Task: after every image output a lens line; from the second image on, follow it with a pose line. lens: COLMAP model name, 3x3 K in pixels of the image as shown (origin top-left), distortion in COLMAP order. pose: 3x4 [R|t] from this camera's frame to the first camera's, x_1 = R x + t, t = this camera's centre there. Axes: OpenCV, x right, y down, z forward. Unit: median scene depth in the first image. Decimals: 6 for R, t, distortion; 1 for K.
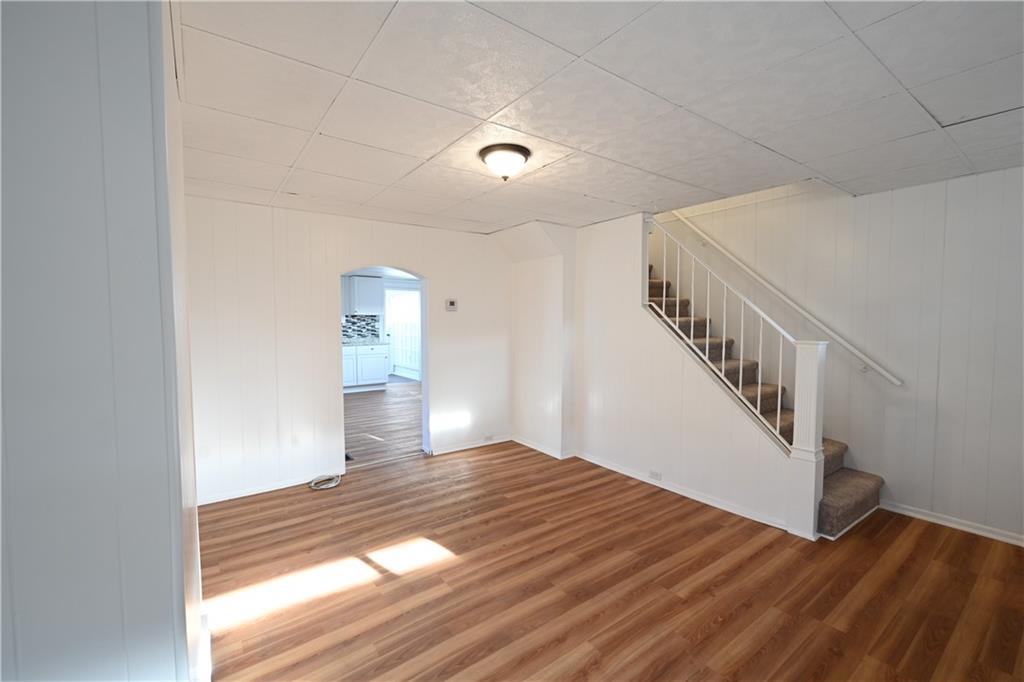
lens RADIAL K [[440.7, 0, 509.1], [0, 440.7, 342.5], [0, 0, 1]] dist [-0.001949, -0.000189]
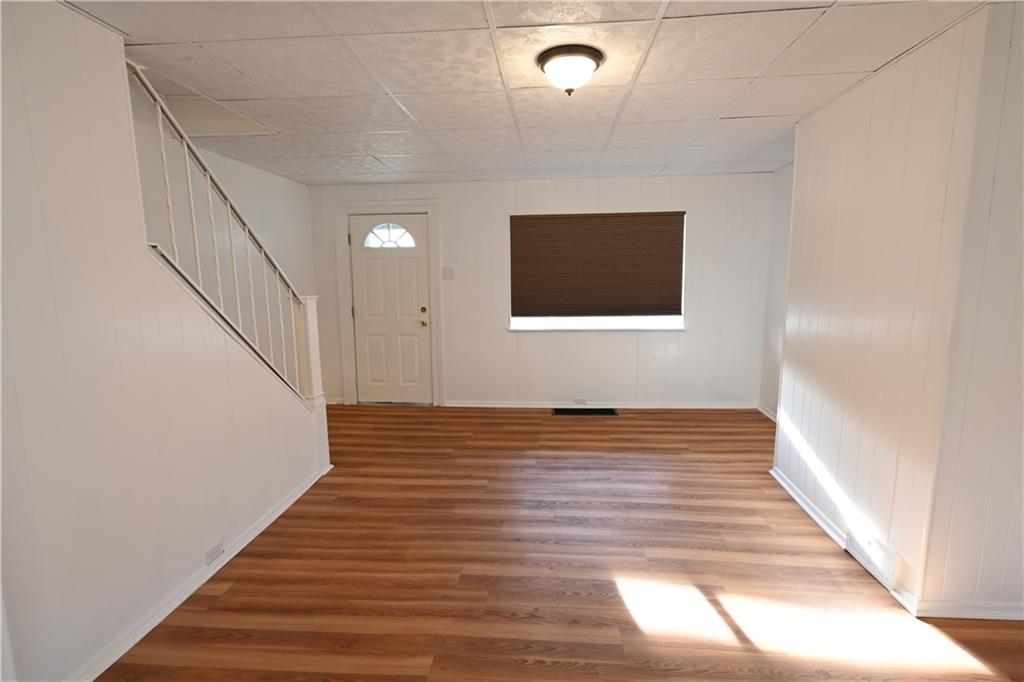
lens RADIAL K [[468.6, 0, 511.0], [0, 468.6, 338.2], [0, 0, 1]] dist [0.004869, 0.000405]
pose [[-0.756118, -0.083273, 0.649115, -0.438600], [0.047213, 0.982346, 0.181019, -0.086986], [-0.652730, 0.167519, -0.738838, 1.511146]]
